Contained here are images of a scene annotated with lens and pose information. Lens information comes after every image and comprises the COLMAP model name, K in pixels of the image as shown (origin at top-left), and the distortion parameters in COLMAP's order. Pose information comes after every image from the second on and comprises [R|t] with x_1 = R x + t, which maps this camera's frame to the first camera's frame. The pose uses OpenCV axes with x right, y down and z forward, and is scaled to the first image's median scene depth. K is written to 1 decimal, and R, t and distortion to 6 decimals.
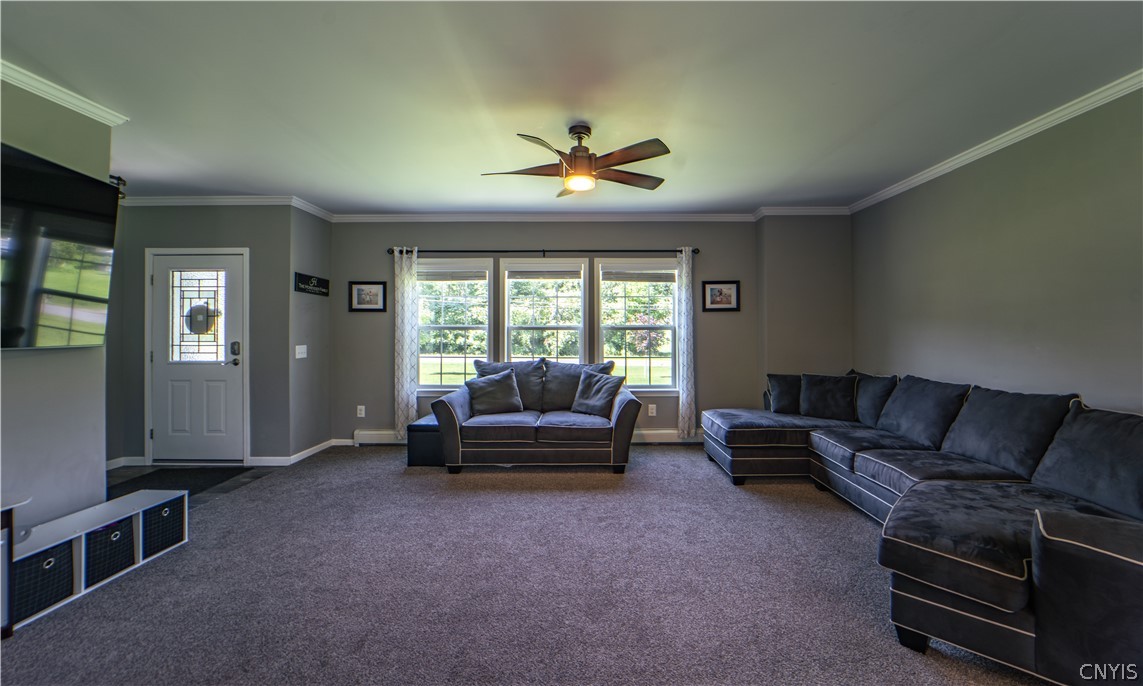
lens RADIAL K [[467.4, 0, 593.1], [0, 467.4, 329.1], [0, 0, 1]] dist [-0.017958, 0.000291]
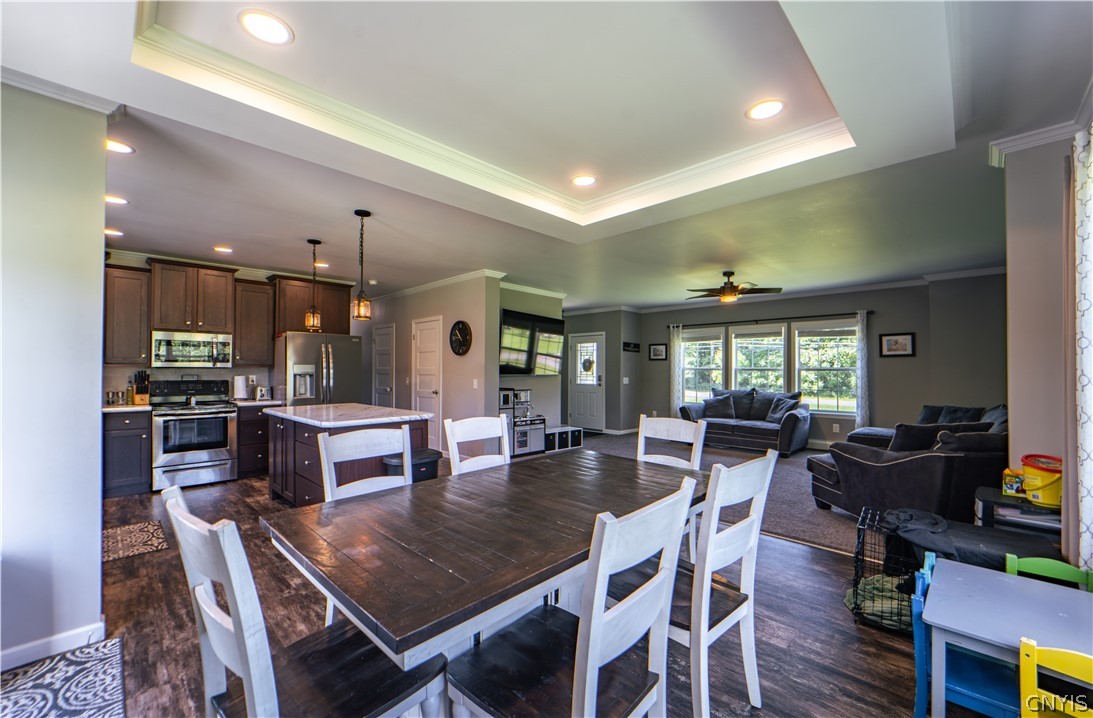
lens RADIAL K [[434.8, 0, 552.5], [0, 434.8, 366.3], [0, 0, 1]] dist [-0.017973, 0.001291]
pose [[0.705595, -0.001449, -0.708614, 0.486660], [-0.005843, 0.999952, -0.007863, 0.003243], [0.708592, 0.009688, 0.705552, -0.564646]]
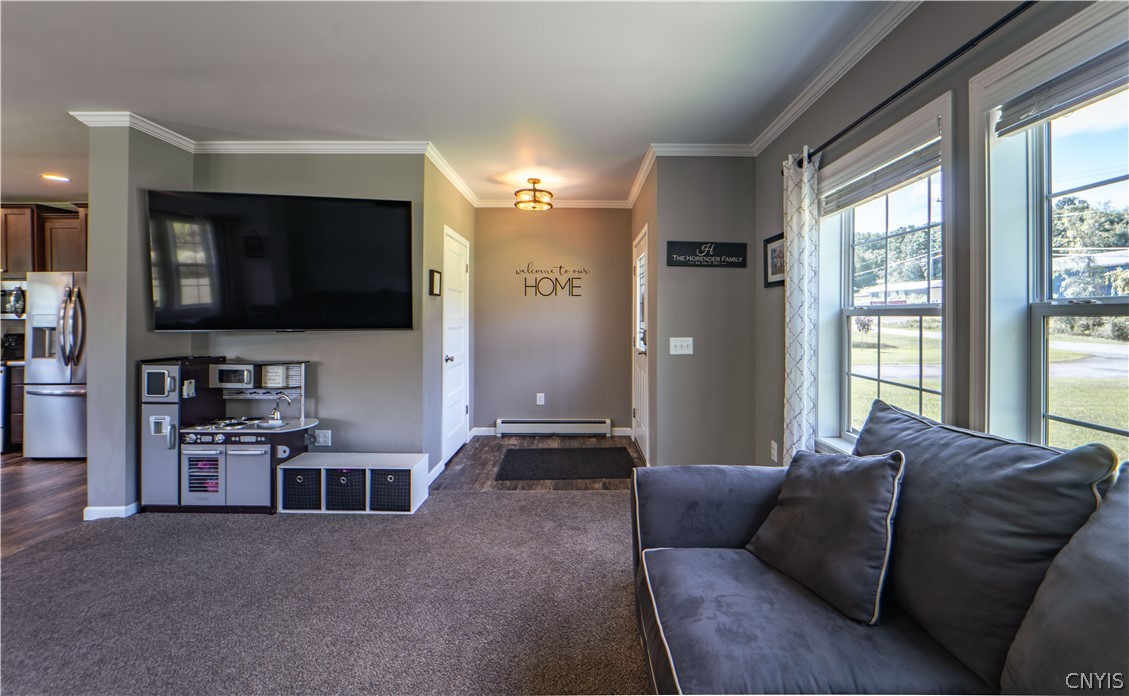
lens RADIAL K [[452.4, 0, 572.9], [0, 452.4, 317.8], [0, 0, 1]] dist [-0.013690, 0.001165]
pose [[0.002725, 0.001370, -0.999995, 0.099664], [0.003219, 0.999994, 0.001379, 0.001832], [0.999991, -0.003222, 0.002721, 0.815806]]
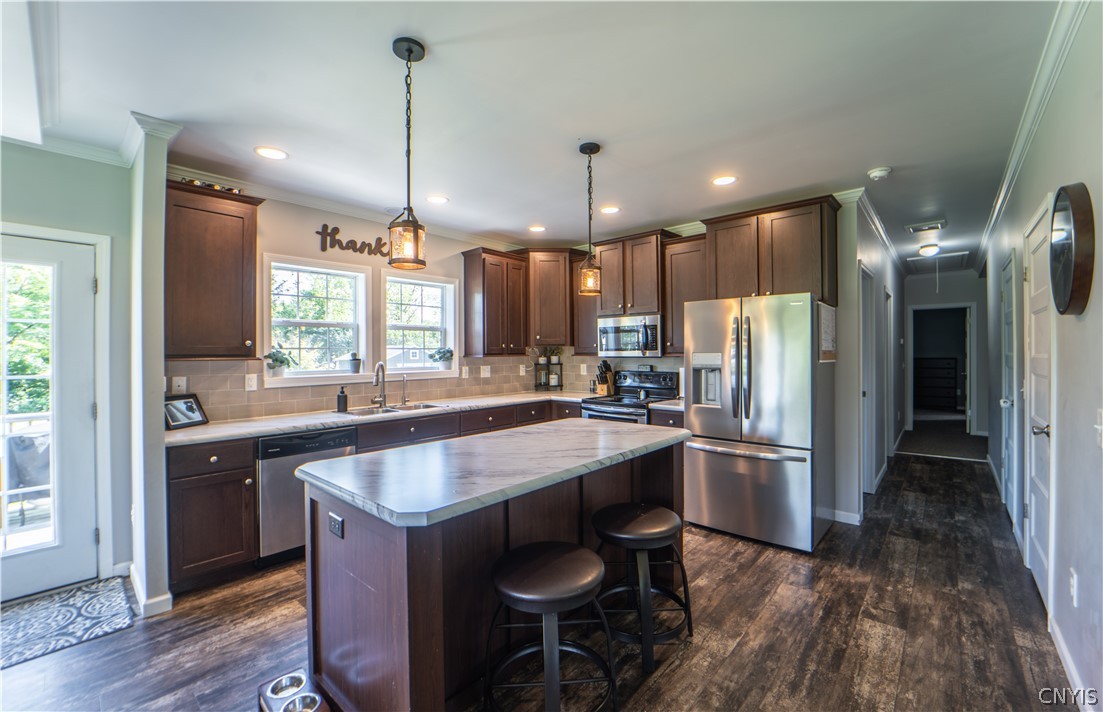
lens RADIAL K [[449.7, 0, 558.5], [0, 449.7, 351.0], [0, 0, 1]] dist [-0.018000, 0.000031]
pose [[-0.665633, 0.003872, -0.746269, -0.081852], [0.006747, 0.999977, -0.000830, -0.009437], [0.746248, -0.005588, -0.665644, 0.079134]]
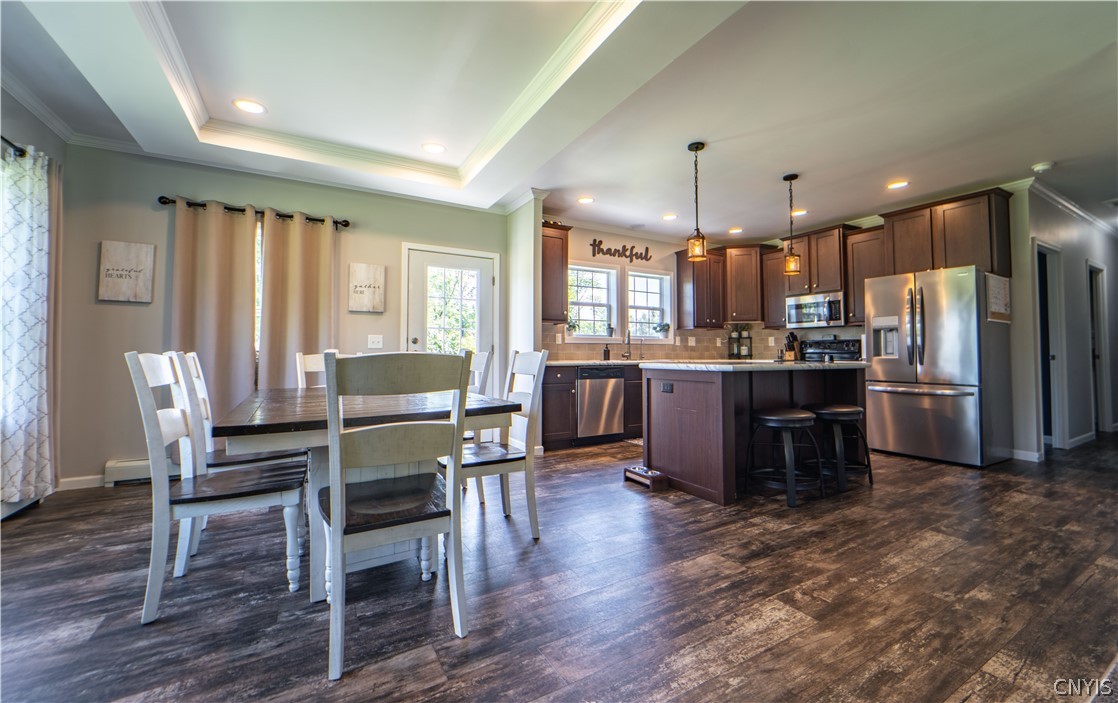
lens RADIAL K [[446.8, 0, 566.9], [0, 446.8, 337.4], [0, 0, 1]] dist [-0.013265, -0.001187]
pose [[-0.868116, -0.015445, -0.496121, 0.259514], [0.000268, 0.999501, -0.031585, 0.067171], [0.496361, -0.027552, -0.867679, 0.251023]]
